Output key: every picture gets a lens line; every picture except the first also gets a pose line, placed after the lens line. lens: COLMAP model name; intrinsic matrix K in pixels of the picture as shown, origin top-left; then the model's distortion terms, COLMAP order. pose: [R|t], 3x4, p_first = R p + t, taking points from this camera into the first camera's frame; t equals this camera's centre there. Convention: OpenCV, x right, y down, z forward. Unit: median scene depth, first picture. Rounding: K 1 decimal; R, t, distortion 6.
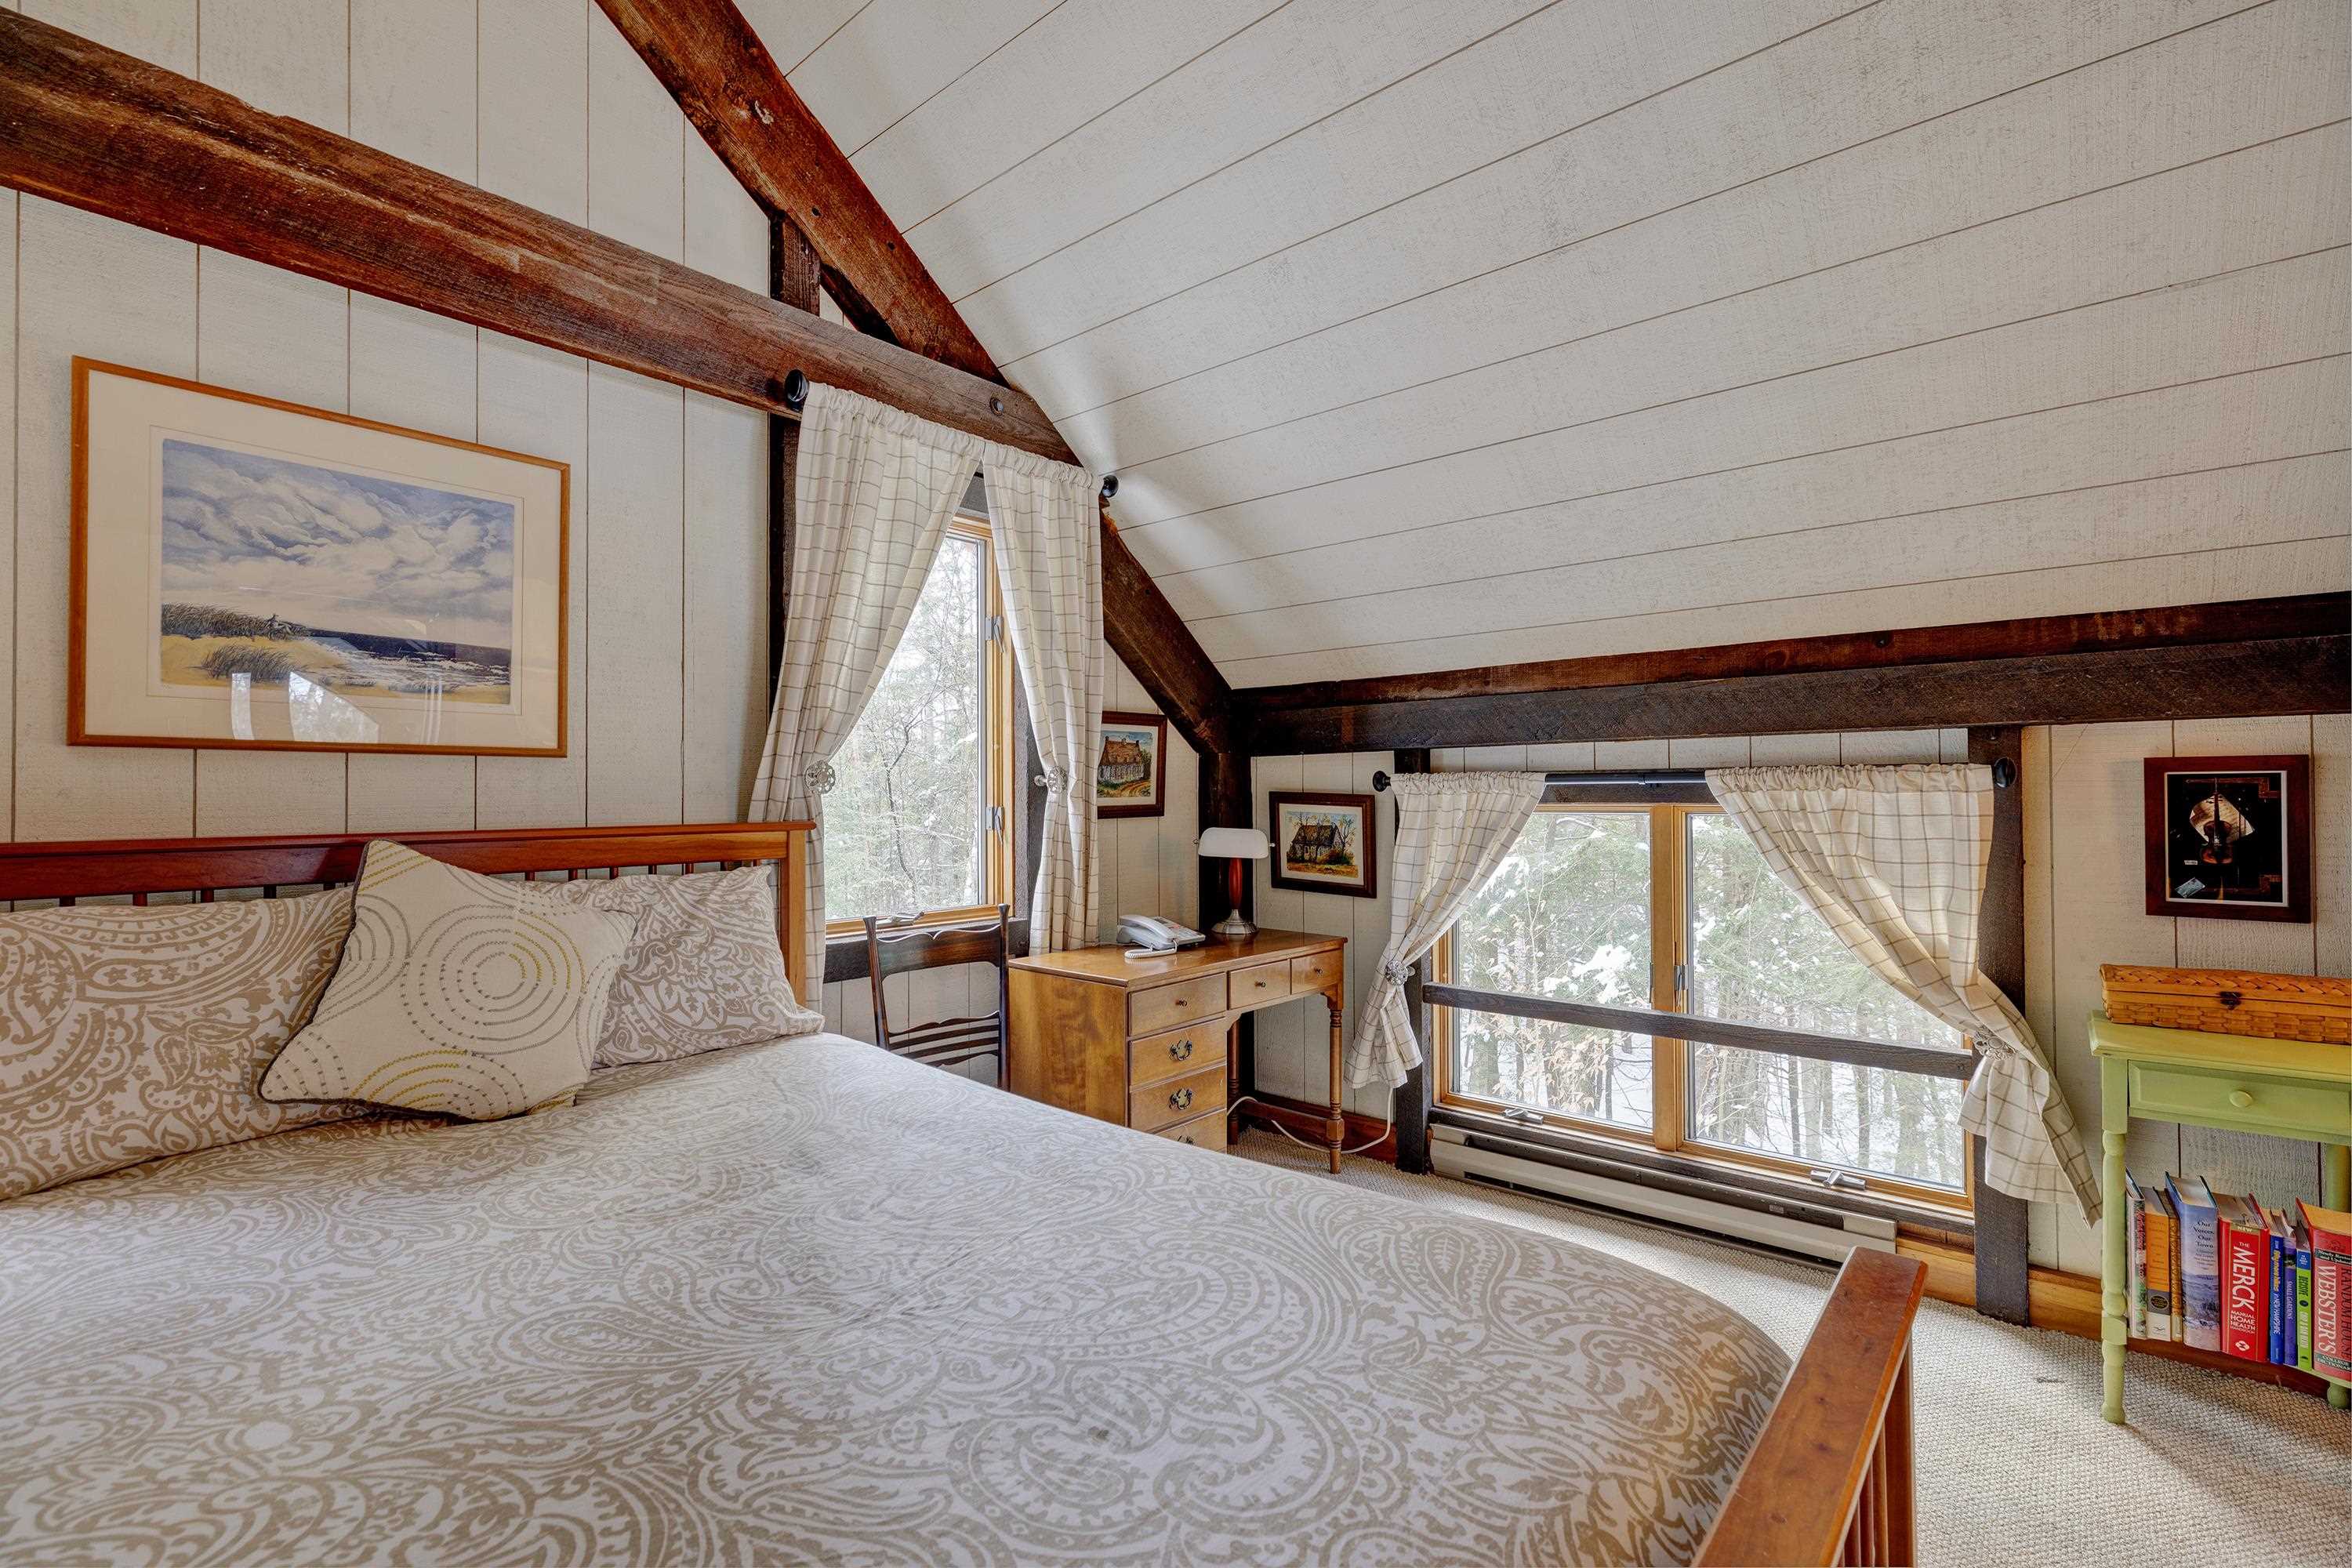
lens RADIAL K [[1048.7, 0, 1176.6], [0, 1048.7, 785.5], [0, 0, 1]] dist [0.002254, 0.000416]
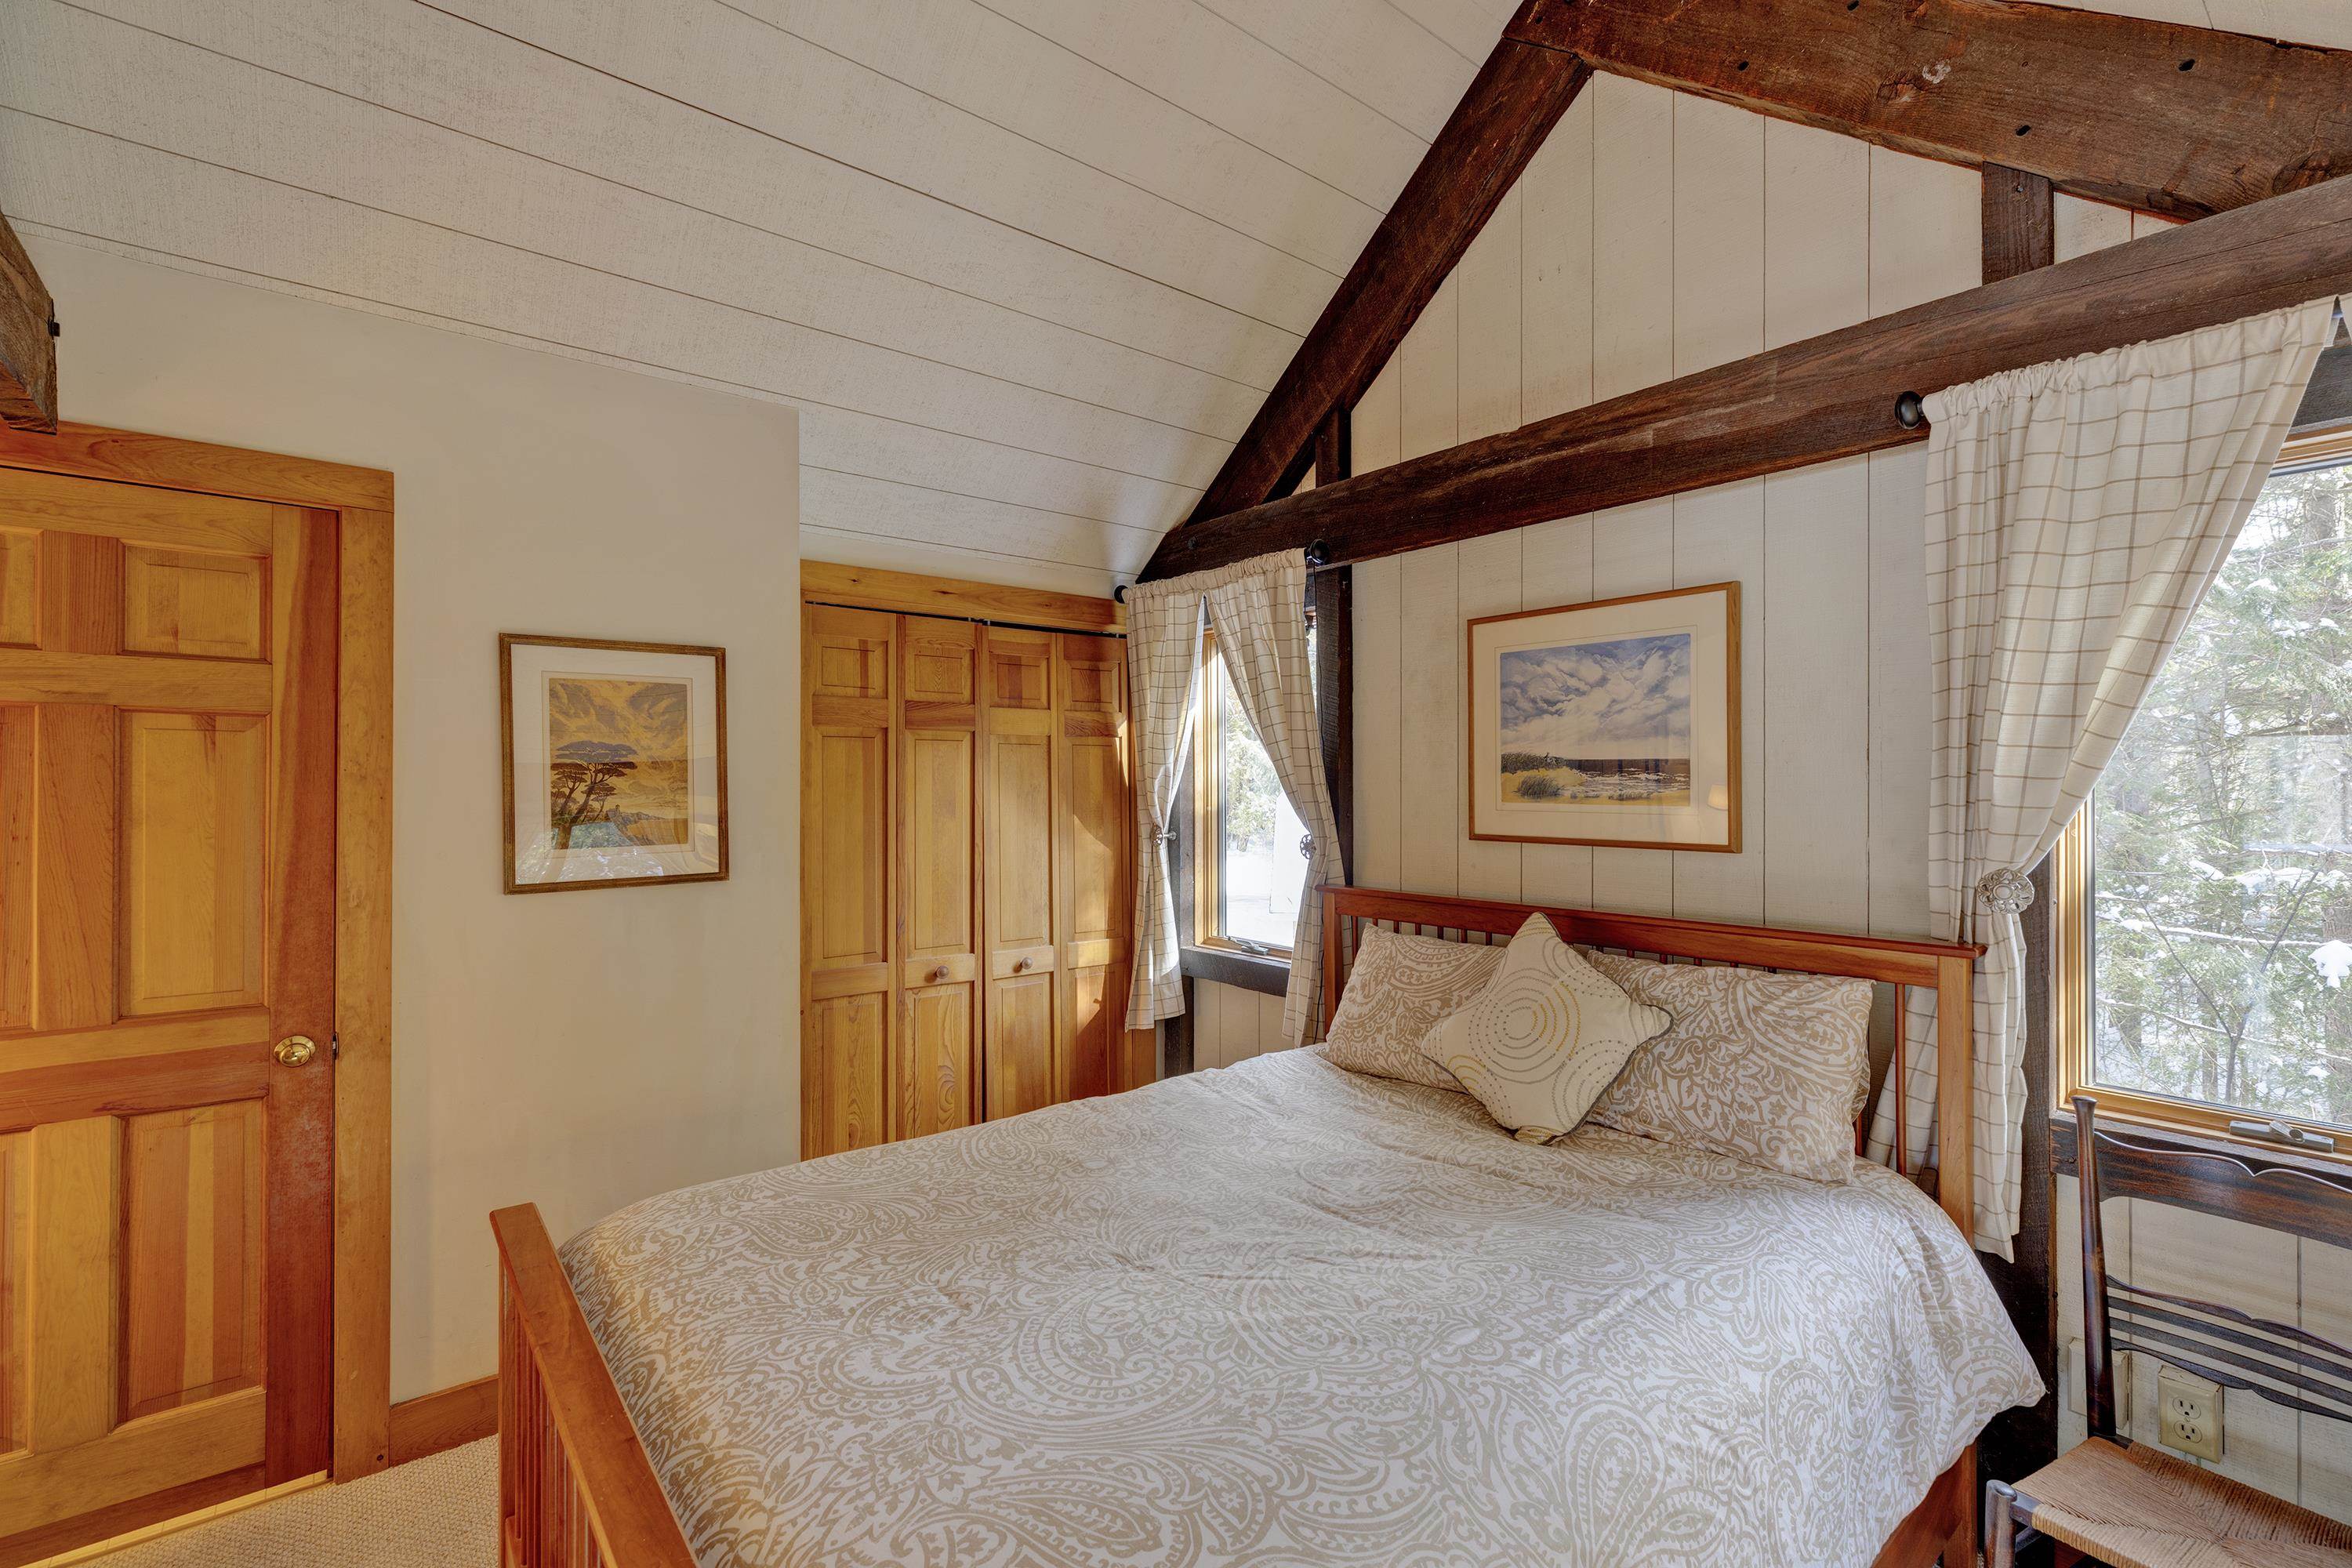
lens RADIAL K [[1048.7, 0, 1176.6], [0, 1048.7, 785.5], [0, 0, 1]] dist [0.002254, 0.000416]
pose [[-0.184336, 0.006299, -0.982843, 0.587152], [0.012026, 0.999919, 0.004153, -0.107888], [0.982790, -0.011054, -0.184397, 0.634155]]
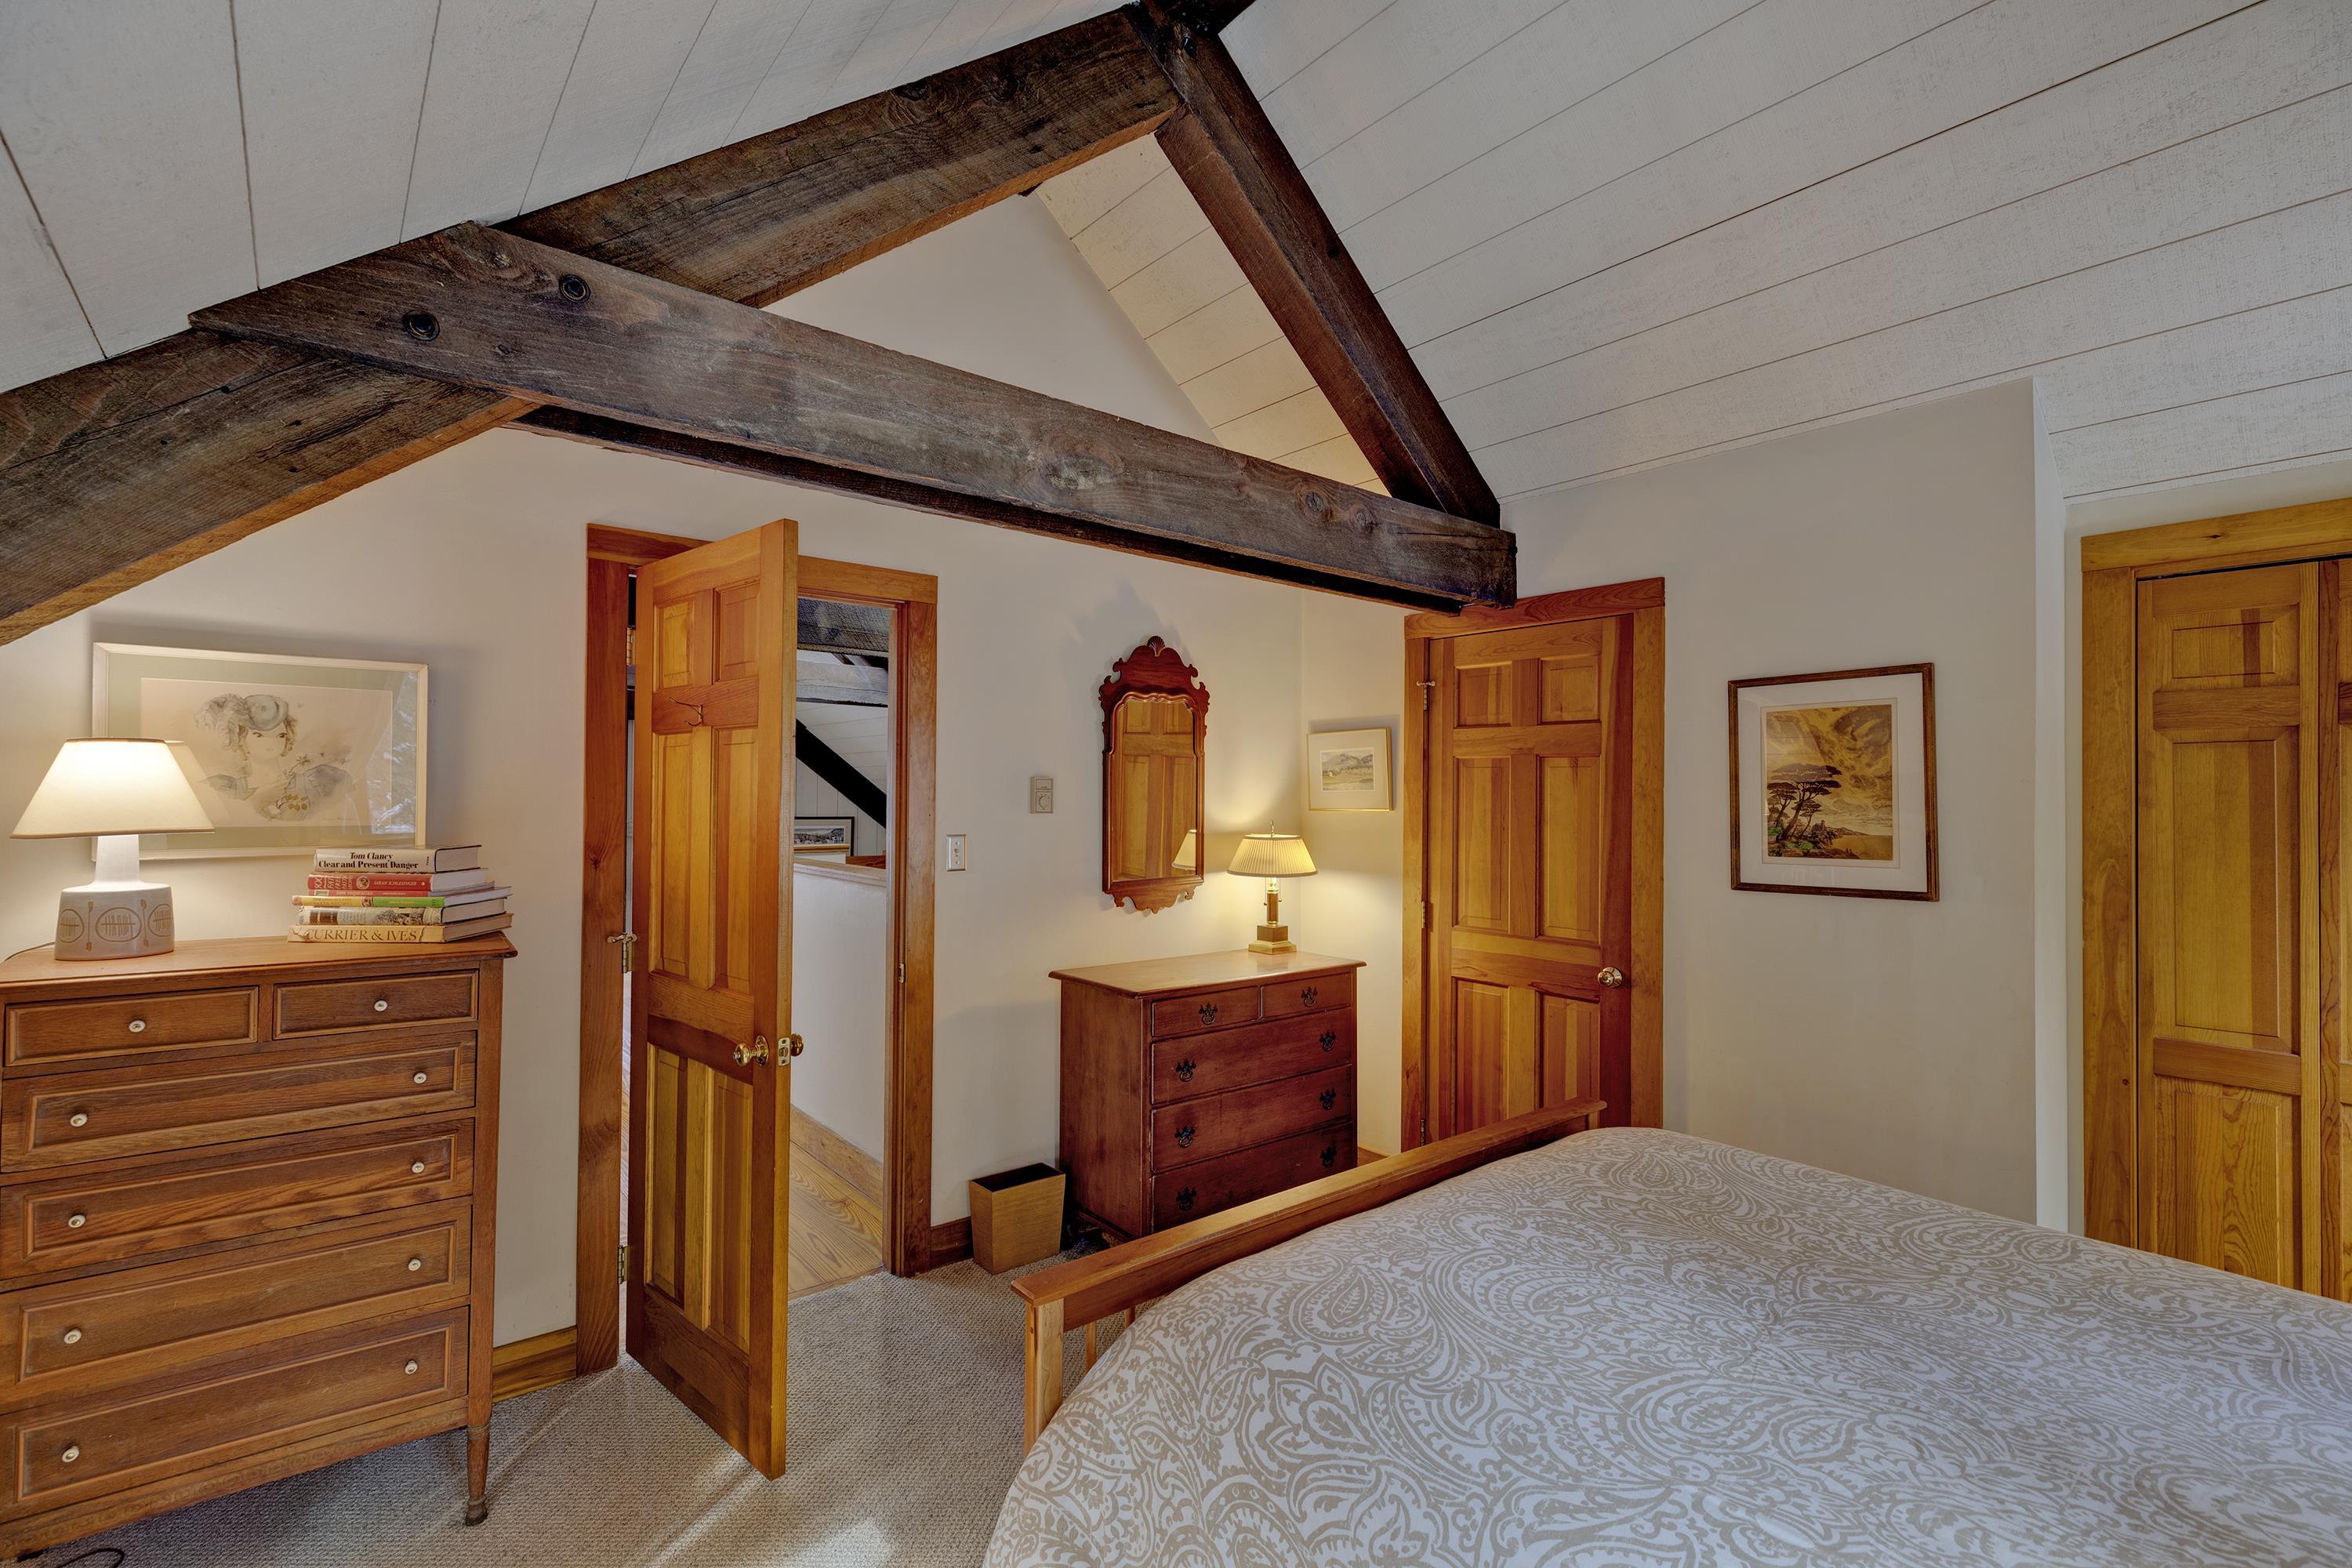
lens RADIAL K [[1050.6, 0, 1176.0], [0, 1050.6, 784.0], [0, 0, 1]] dist [0.003381, 0.000248]
pose [[-0.985005, 0.000615, 0.172523, 0.122030], [-0.003791, 0.999675, -0.025207, -0.098115], [-0.172482, -0.025483, -0.984683, 1.214554]]
